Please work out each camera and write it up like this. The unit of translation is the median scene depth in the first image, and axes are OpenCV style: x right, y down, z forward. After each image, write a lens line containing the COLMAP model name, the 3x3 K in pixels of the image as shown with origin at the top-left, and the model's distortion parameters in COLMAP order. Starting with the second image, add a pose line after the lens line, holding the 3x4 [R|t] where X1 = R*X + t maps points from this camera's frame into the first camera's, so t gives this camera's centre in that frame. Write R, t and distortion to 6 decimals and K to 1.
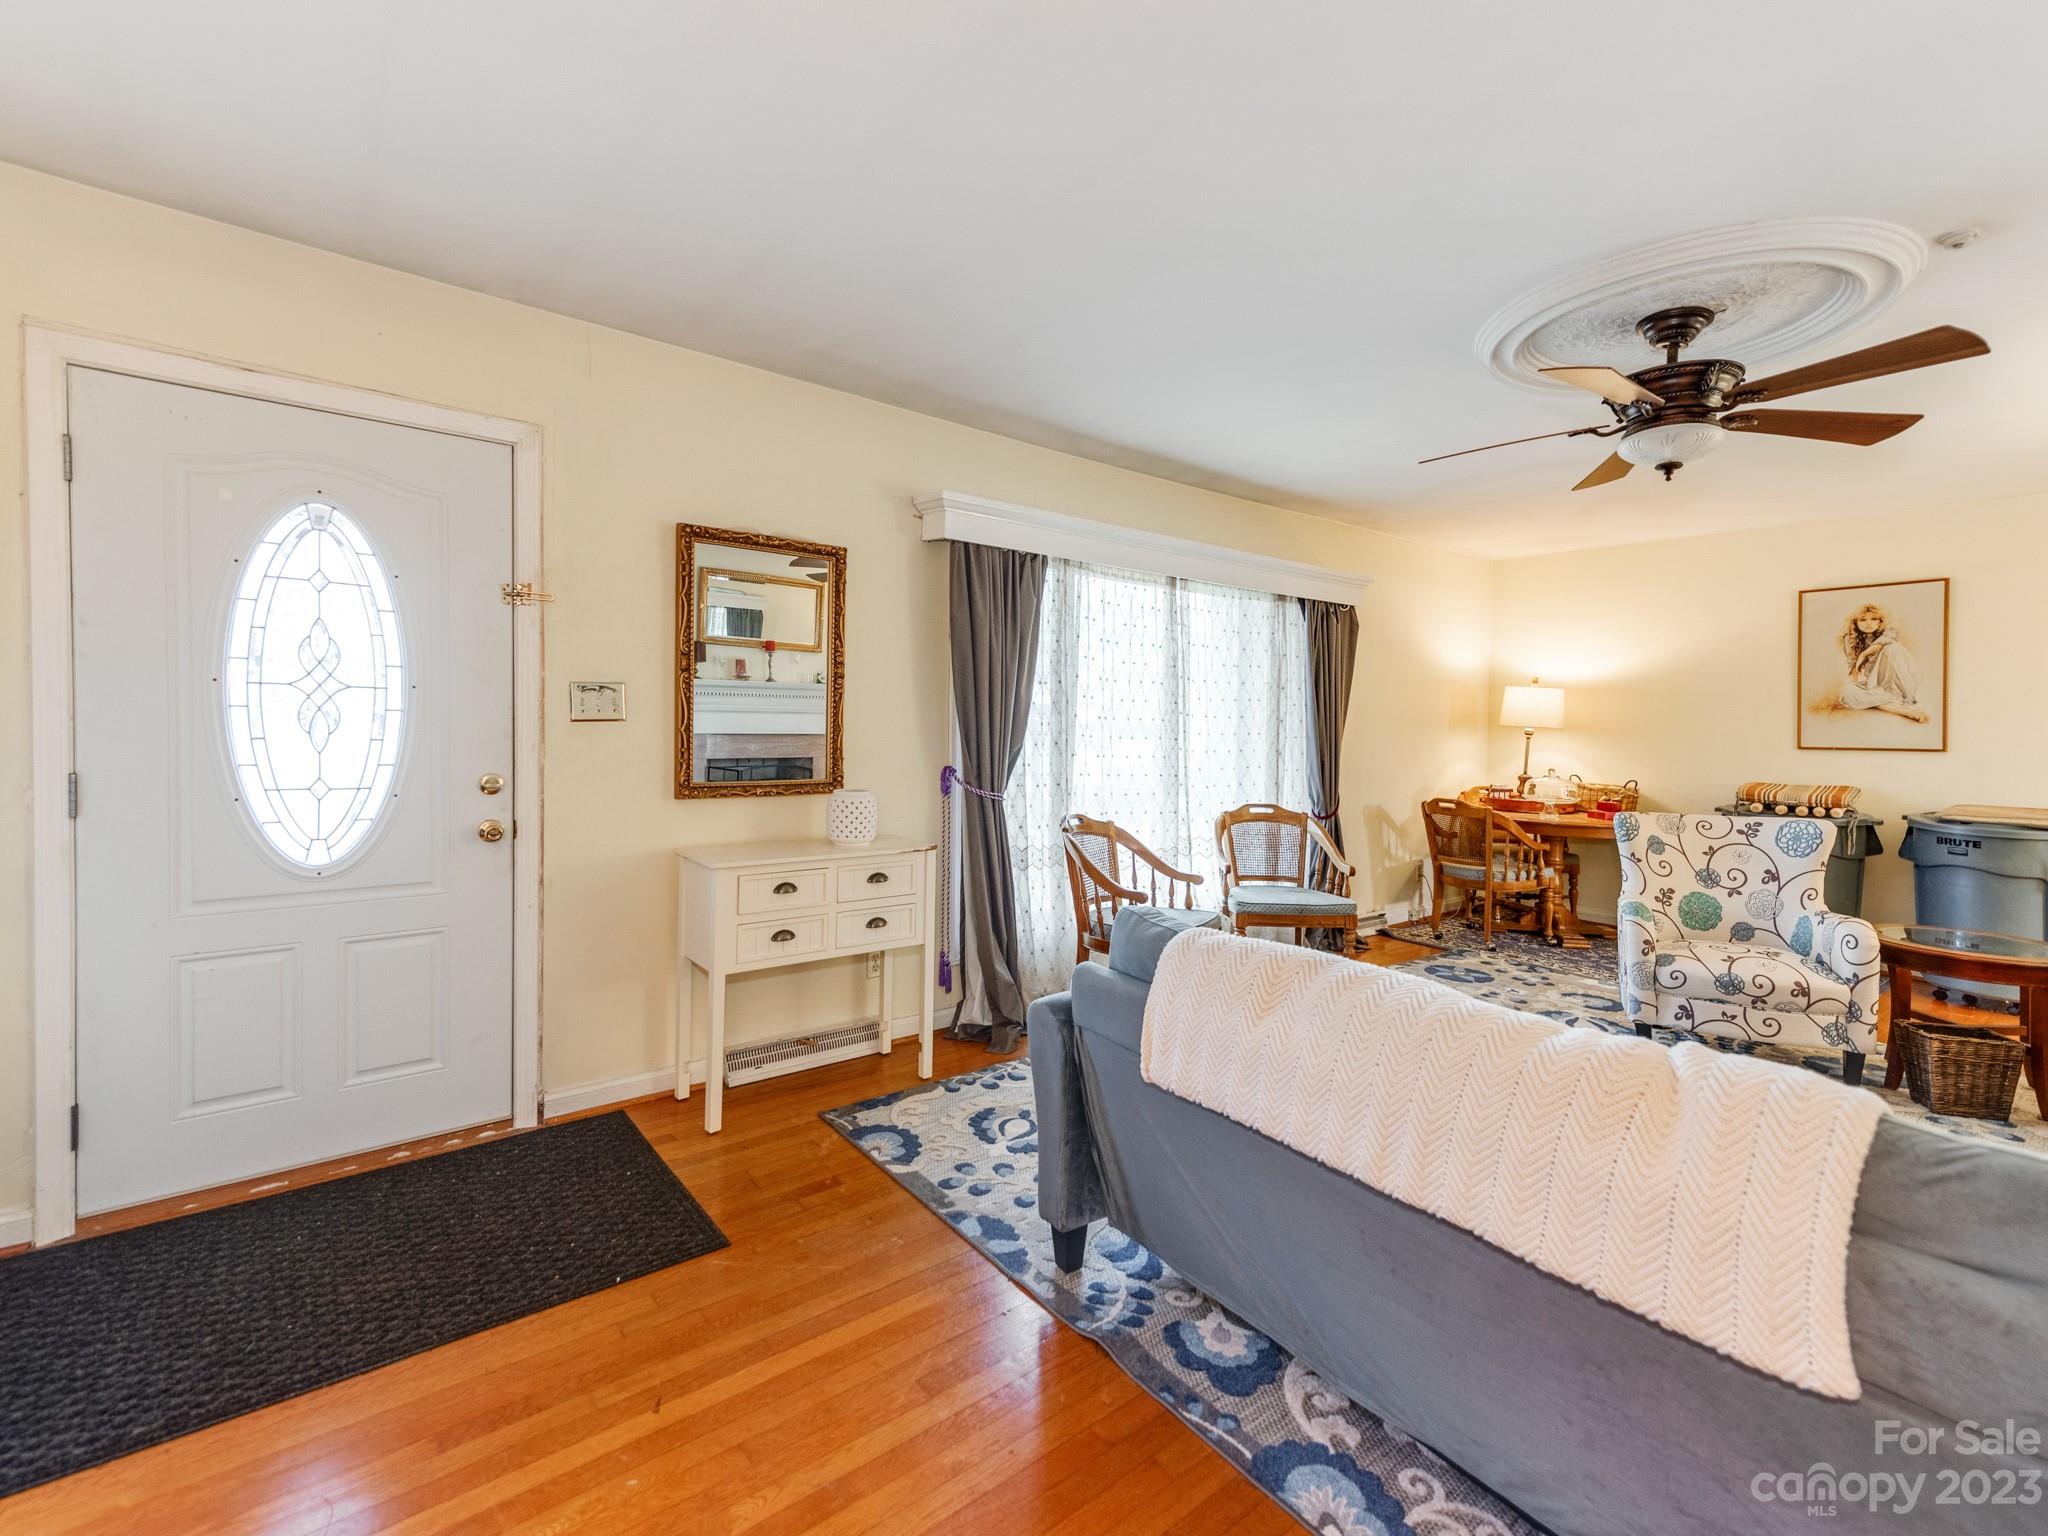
lens RADIAL K [[866.8, 0, 1023.3], [0, 866.8, 735.7], [0, 0, 1]] dist [0.013580, -0.000170]
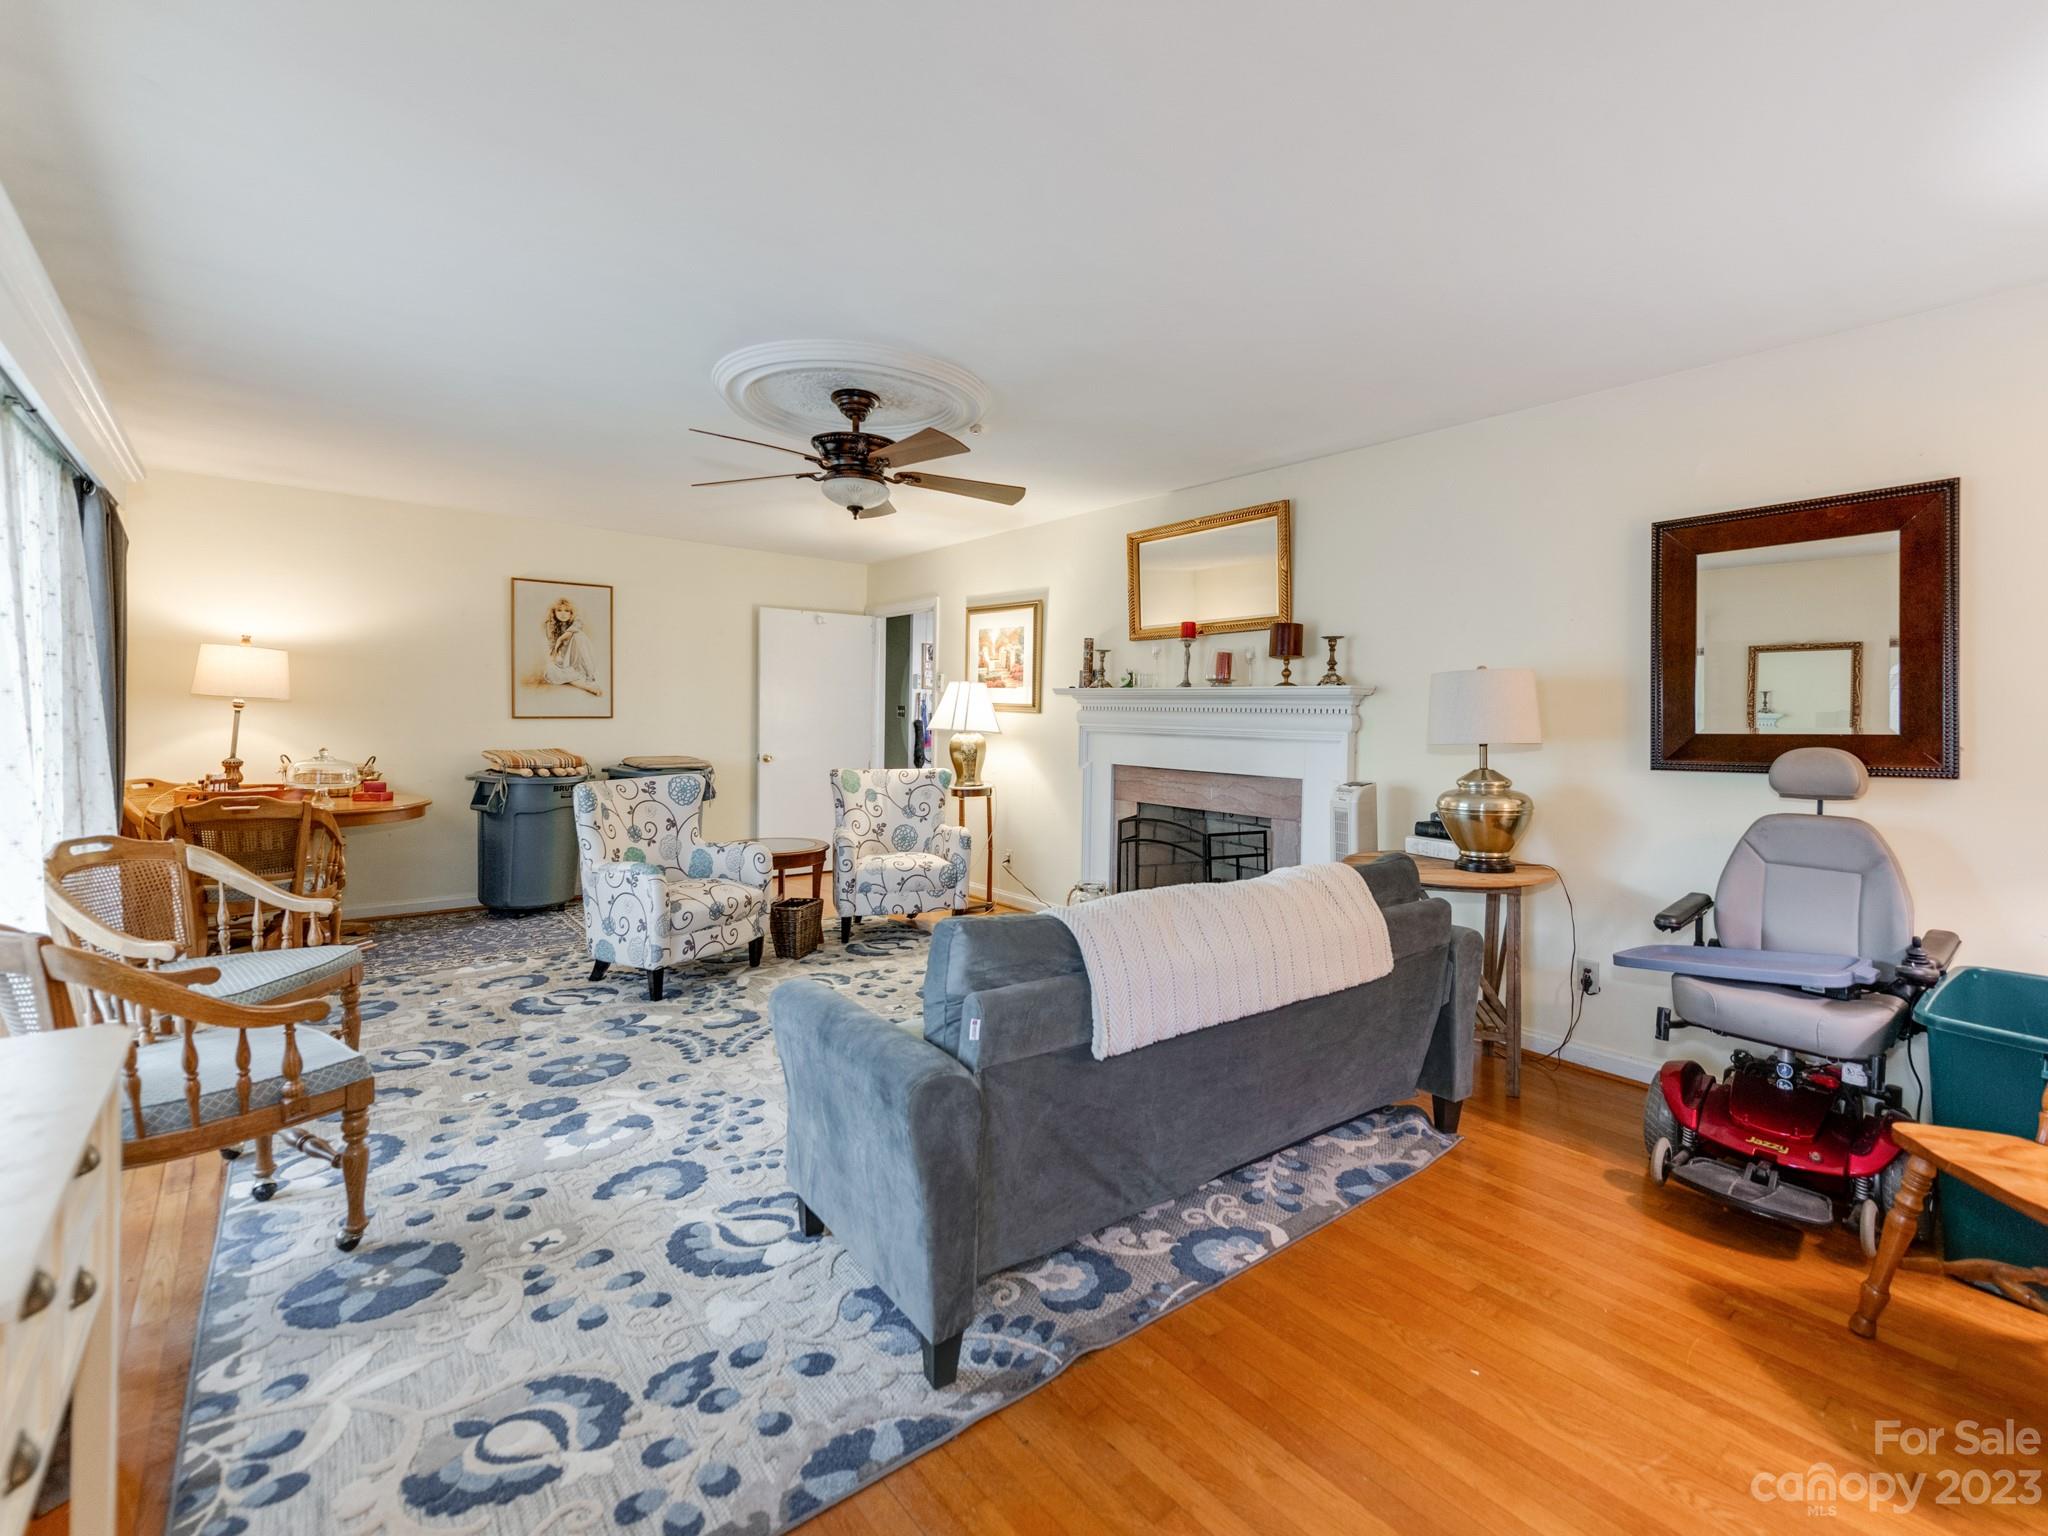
lens RADIAL K [[925.2, 0, 1013.5], [0, 925.2, 714.1], [0, 0, 1]] dist [0.017120, -0.000780]
pose [[0.007323, -0.018424, 0.999803, -0.492115], [-0.000049, 0.999830, 0.018425, -0.019559], [-0.999973, -0.000184, 0.007321, 0.559427]]
